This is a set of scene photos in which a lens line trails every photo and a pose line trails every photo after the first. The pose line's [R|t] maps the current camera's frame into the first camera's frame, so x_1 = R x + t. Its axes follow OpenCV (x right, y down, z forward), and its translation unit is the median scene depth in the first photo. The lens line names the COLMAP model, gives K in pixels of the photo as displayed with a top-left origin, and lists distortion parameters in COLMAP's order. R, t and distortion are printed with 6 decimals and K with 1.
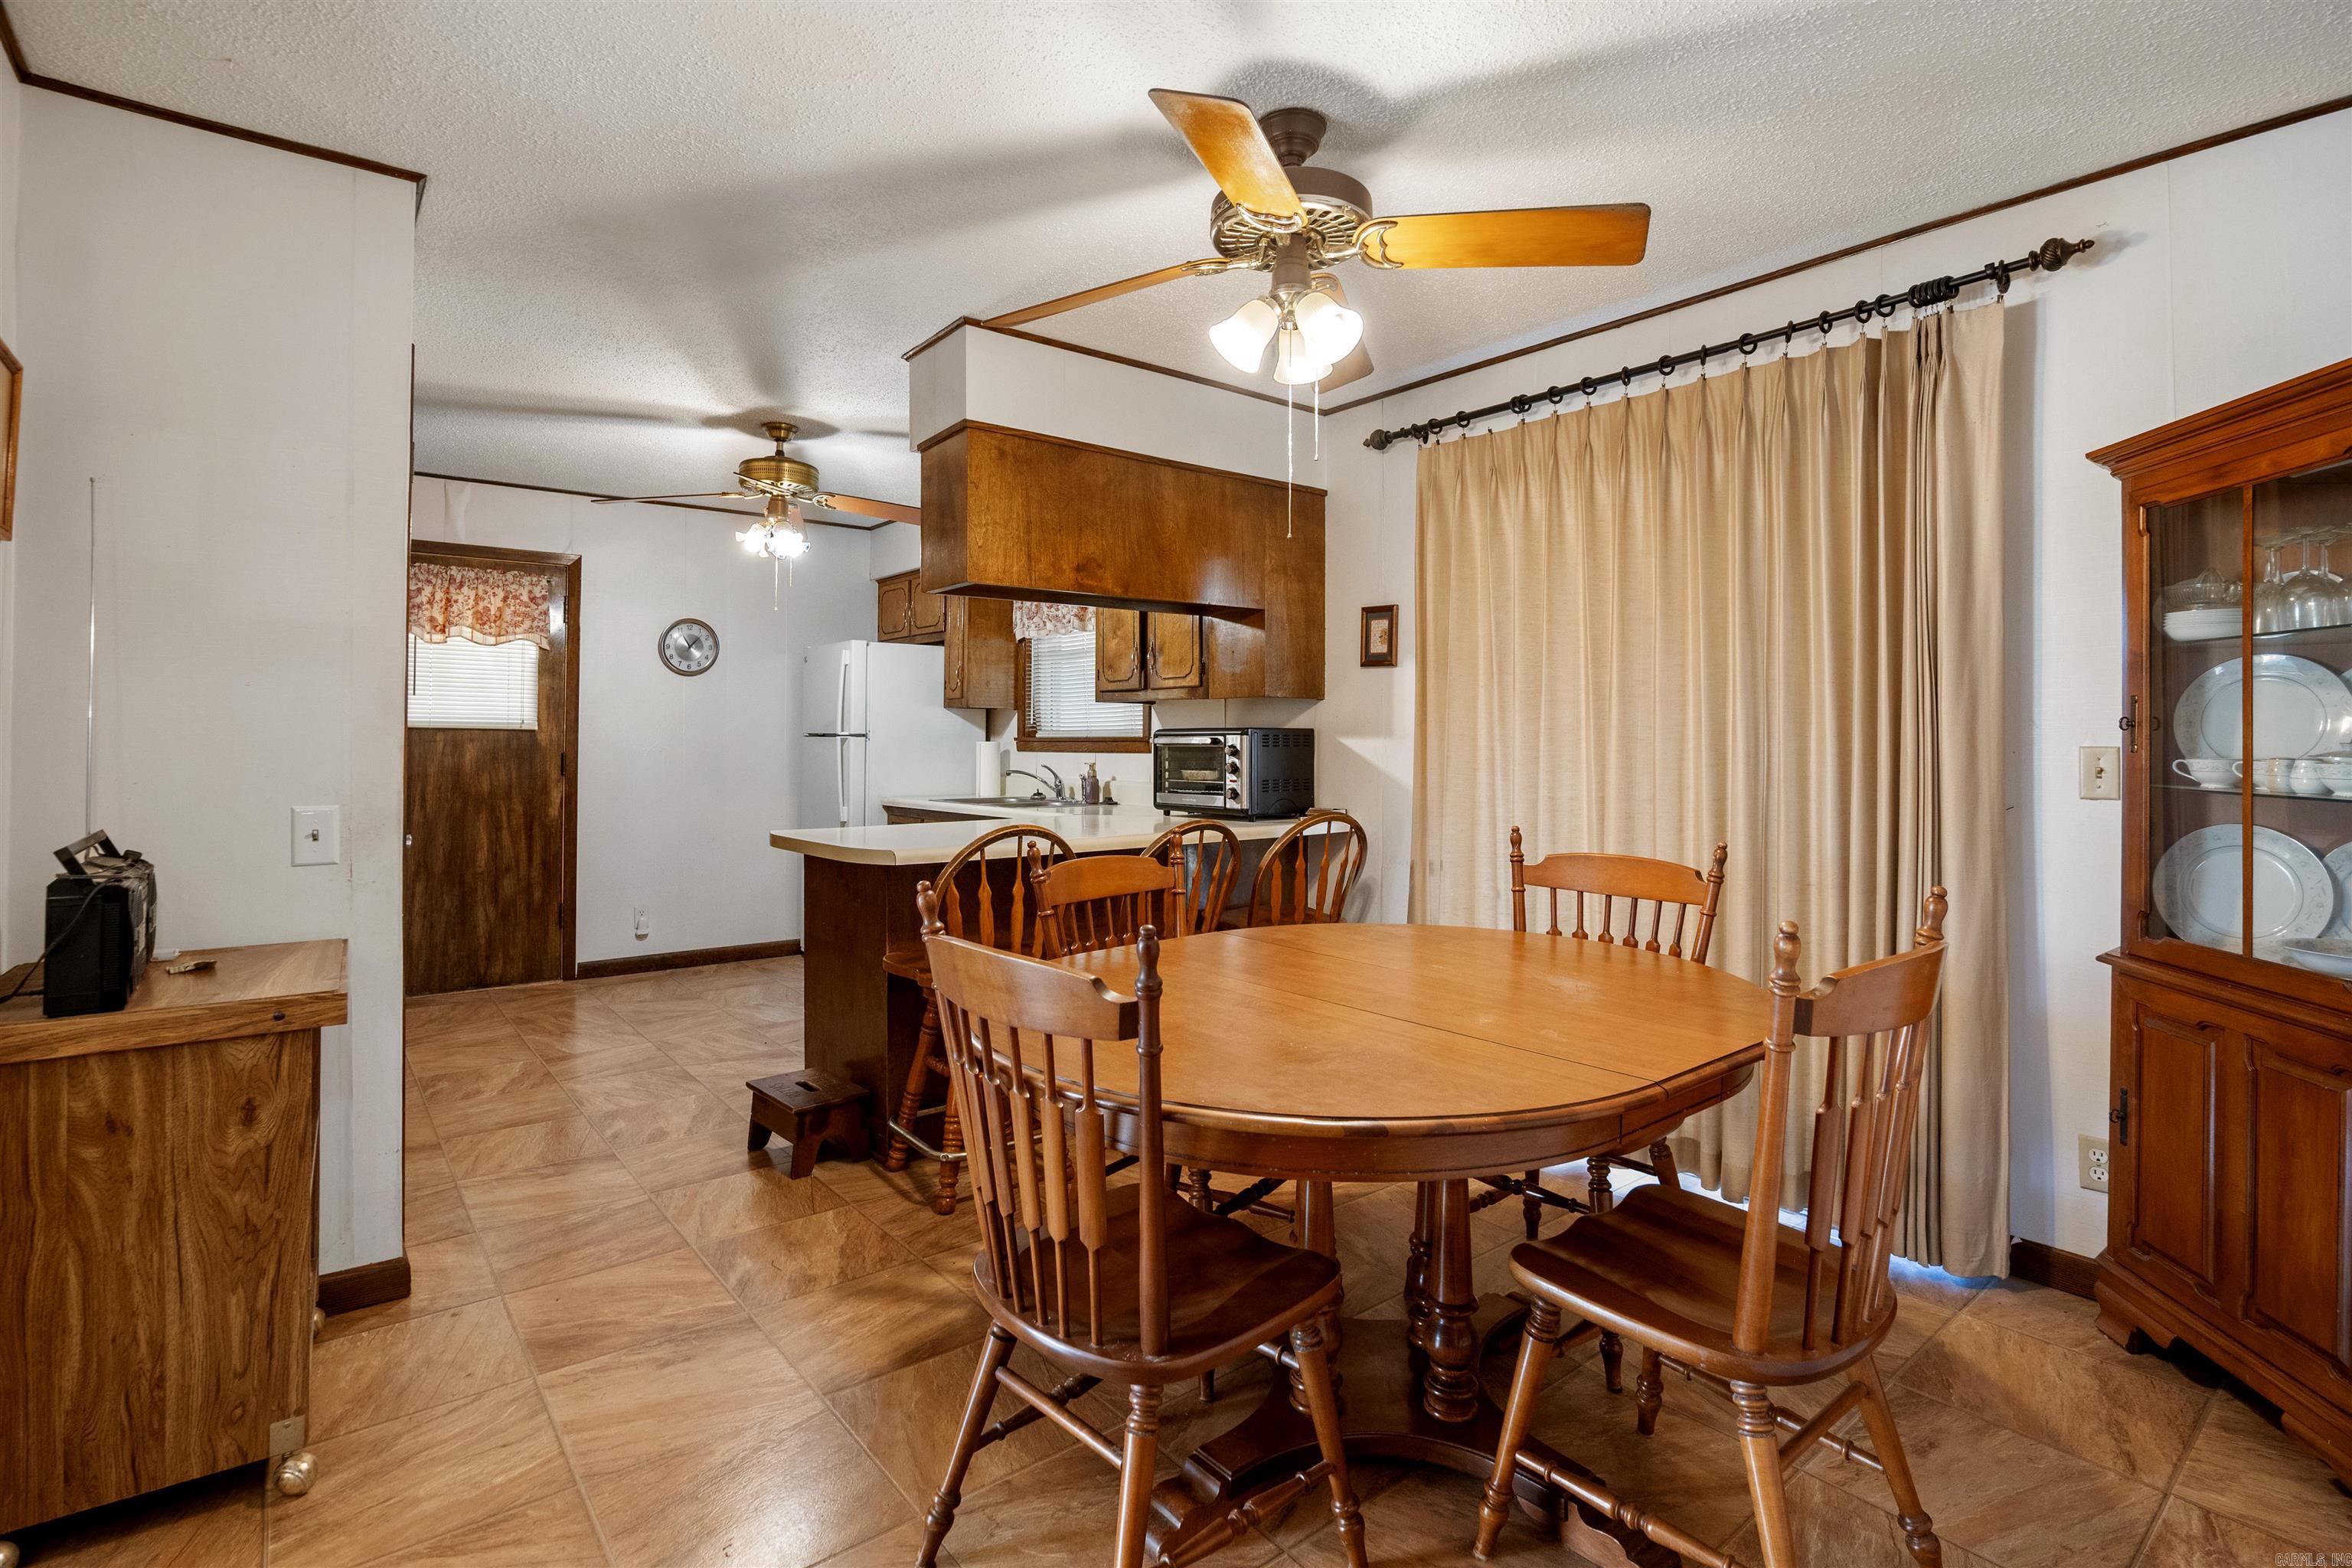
lens RADIAL K [[1133.2, 0, 1197.3], [0, 1133.2, 703.5], [0, 0, 1]] dist [0.000485, 0.000205]
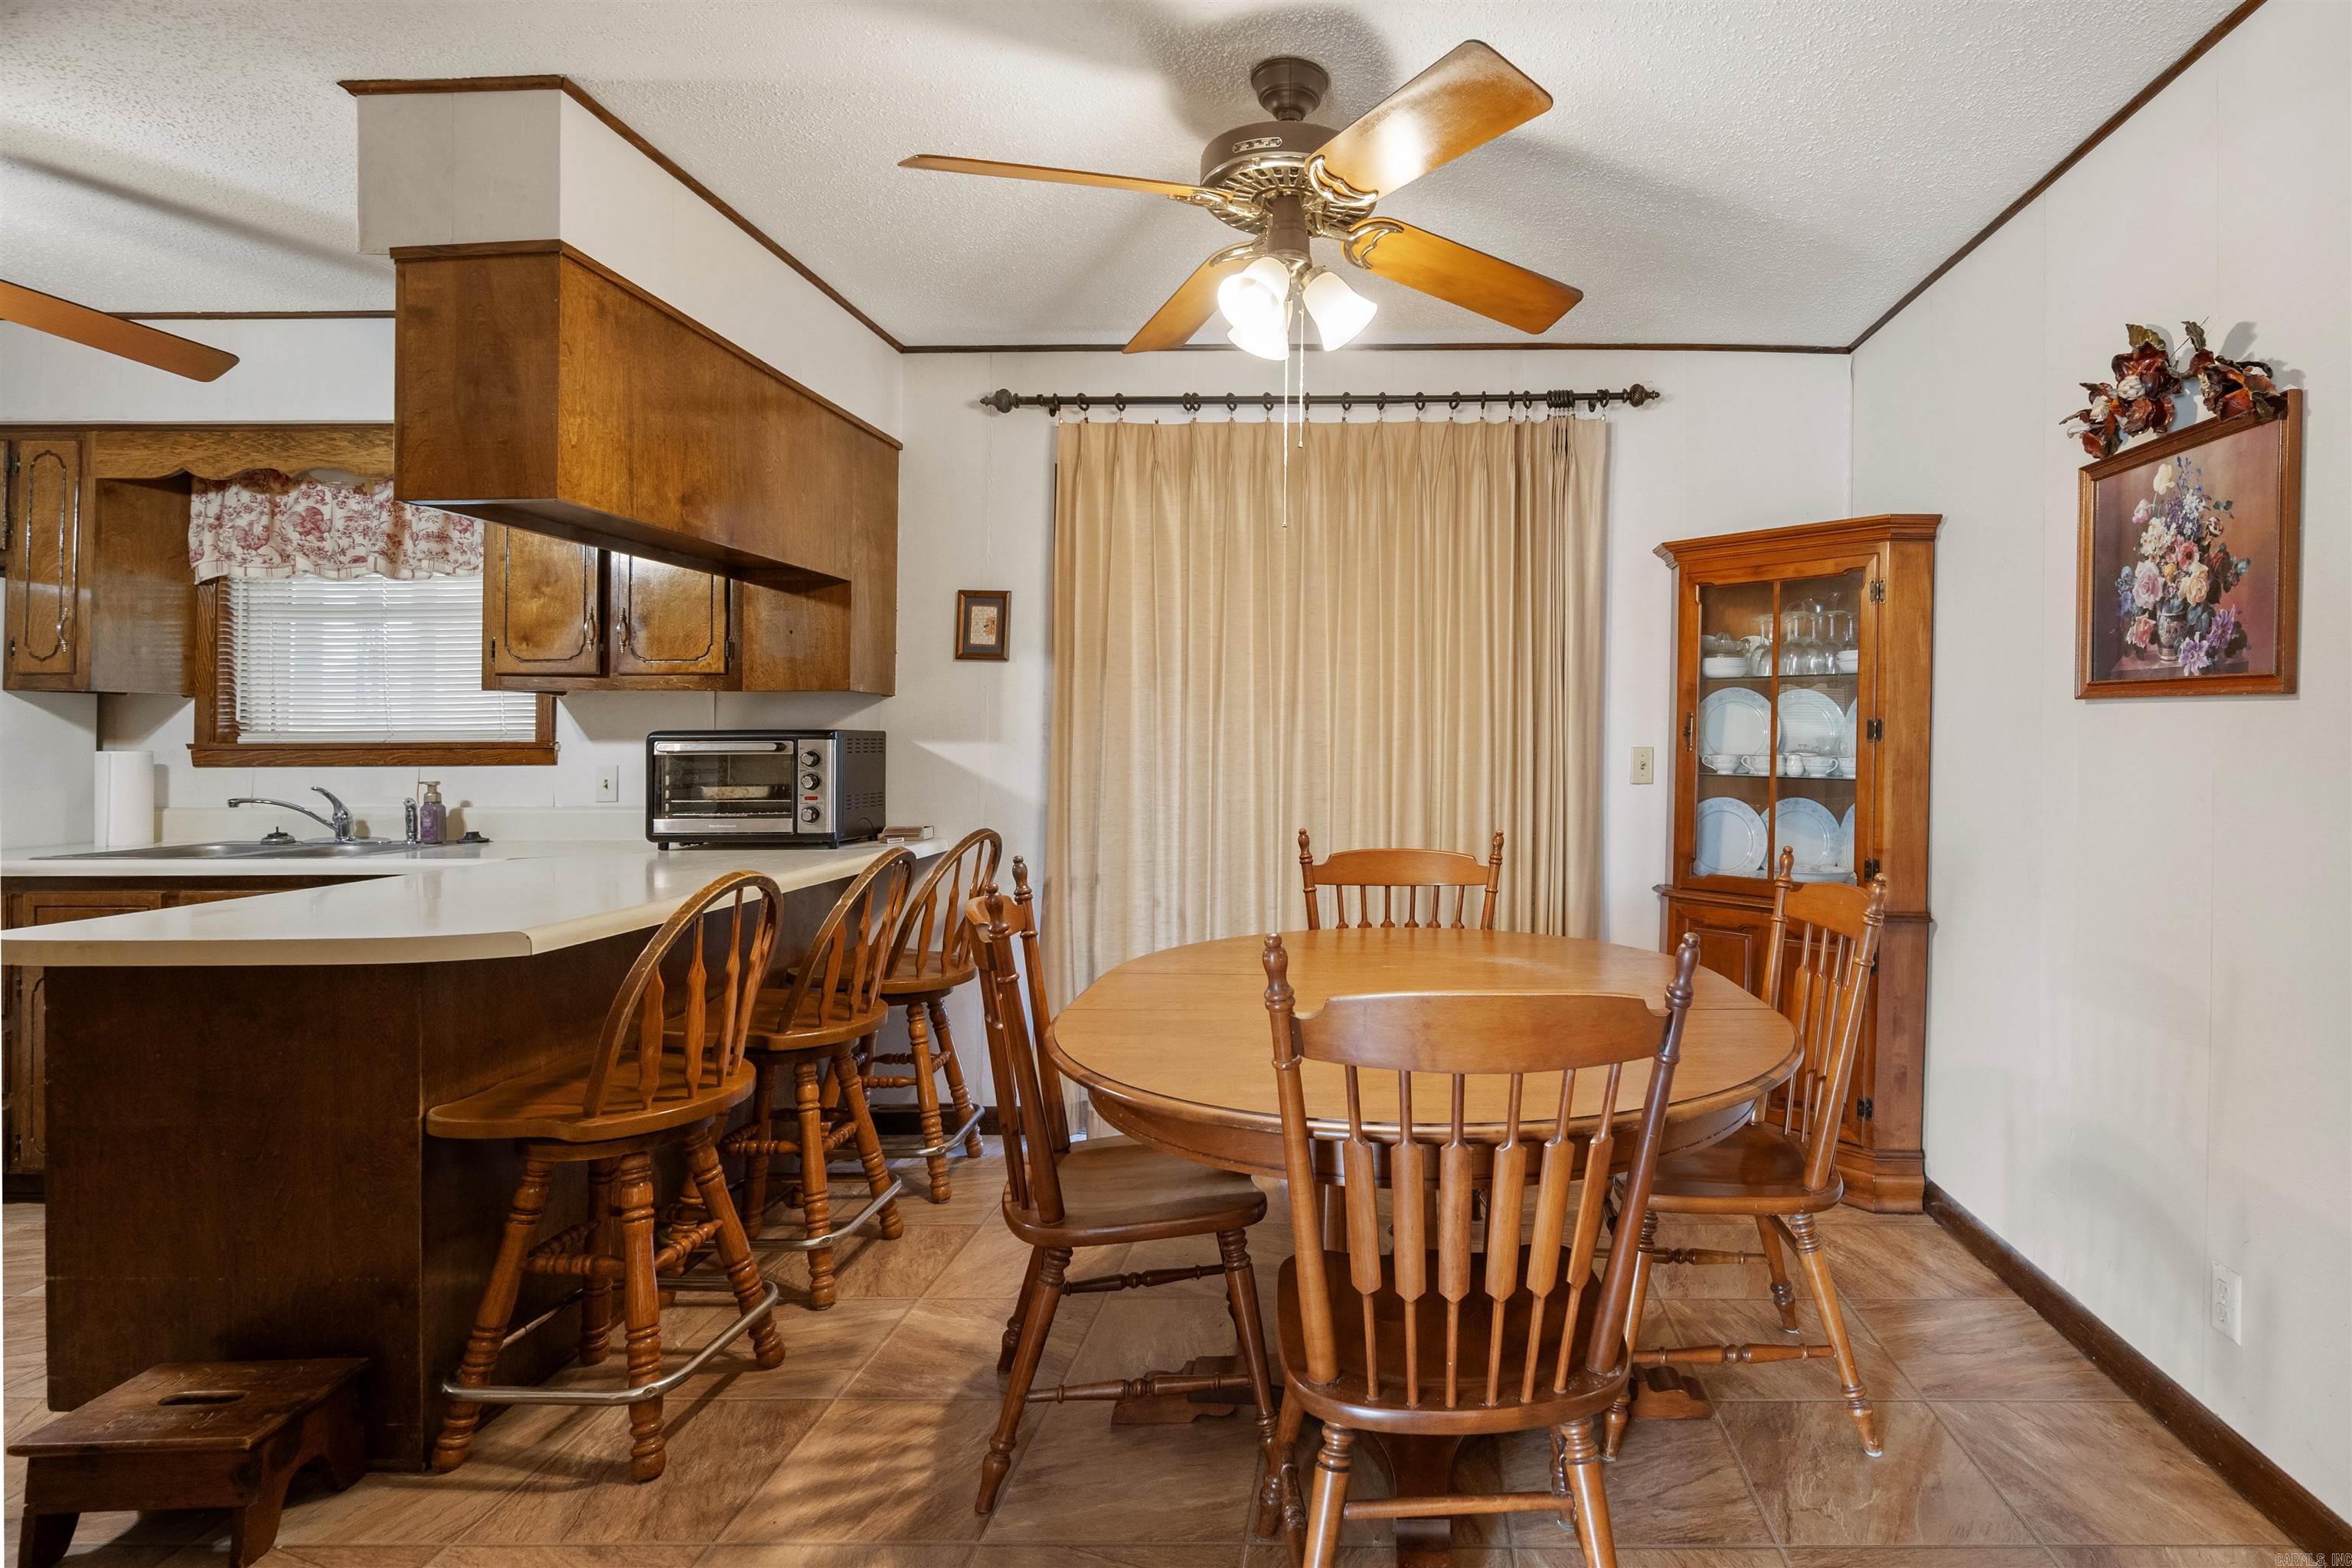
lens RADIAL K [[1179.8, 0, 1381.4], [0, 1179.8, 727.6], [0, 0, 1]] dist [-0.006379, 0.000231]
pose [[0.638345, 0.004911, 0.769735, -0.263703], [-0.020656, 0.999729, 0.010753, 0.002386], [-0.769473, -0.022764, 0.638273, 0.143098]]
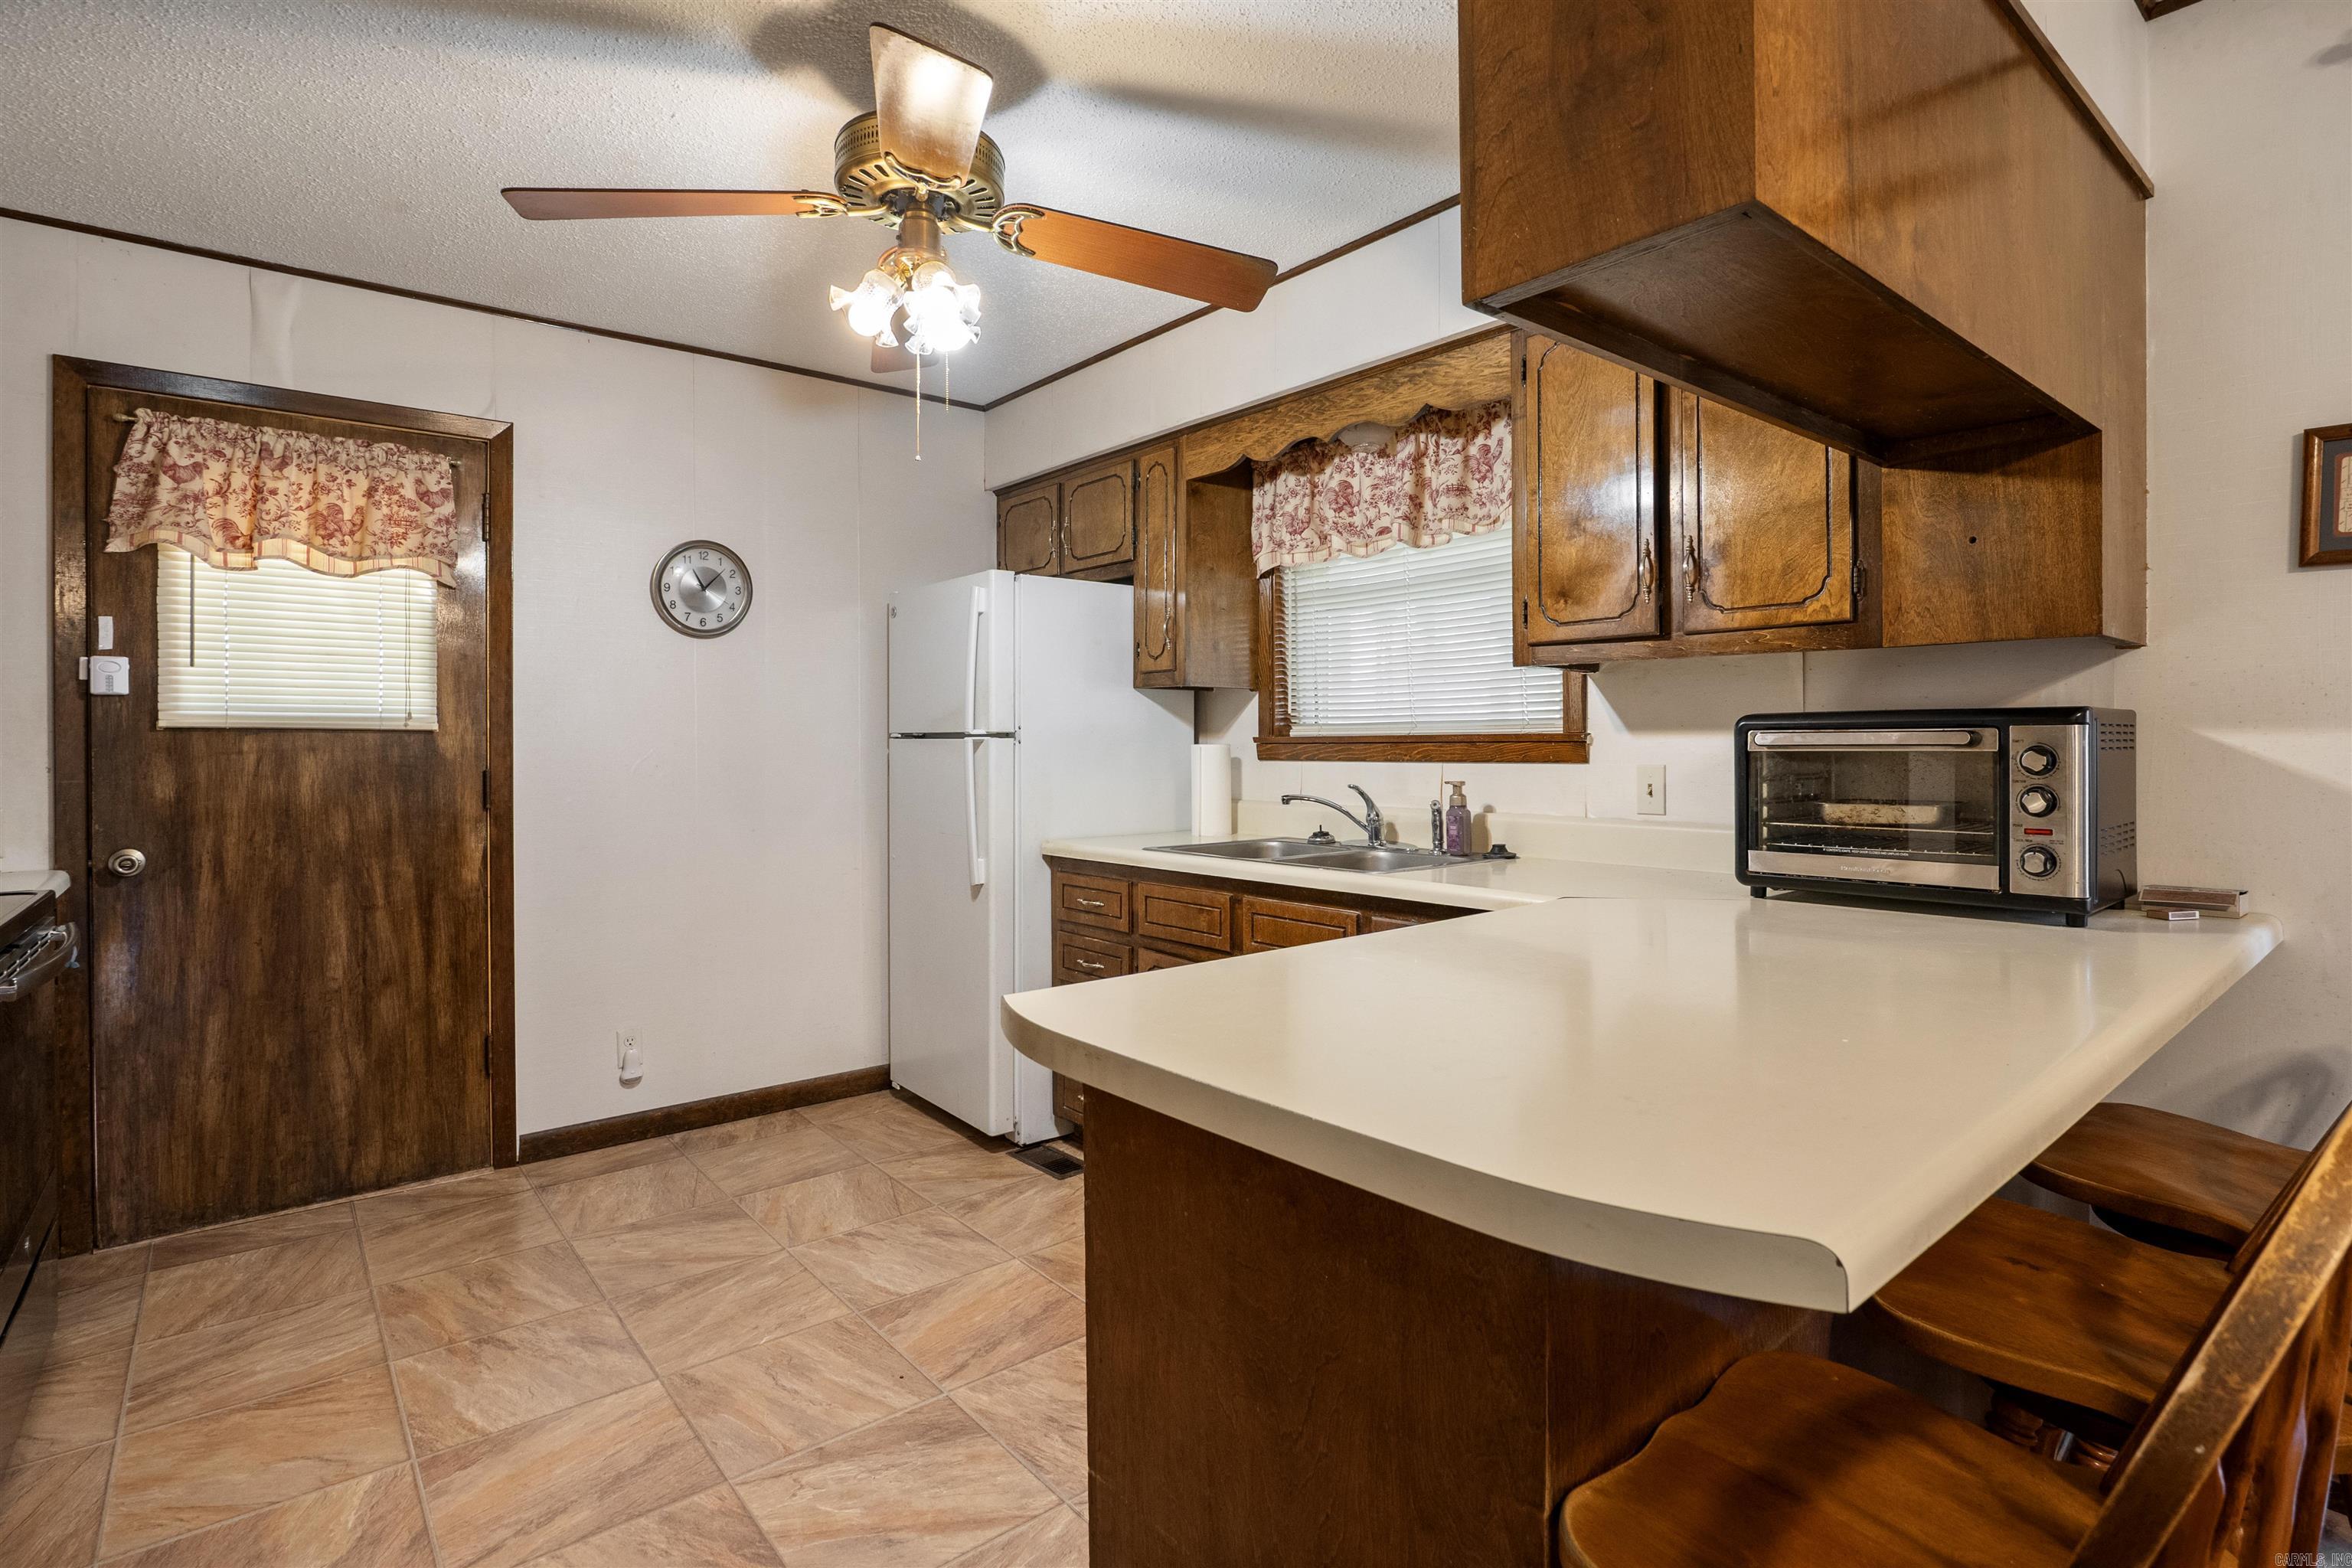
lens RADIAL K [[1136.1, 0, 1205.2], [0, 1136.1, 726.2], [0, 0, 1]] dist [-0.002694, -0.000004]
pose [[0.999733, -0.008136, 0.021628, -0.224538], [0.007703, 0.999770, 0.019995, 0.013587], [-0.021786, -0.019823, 0.999566, 0.450588]]
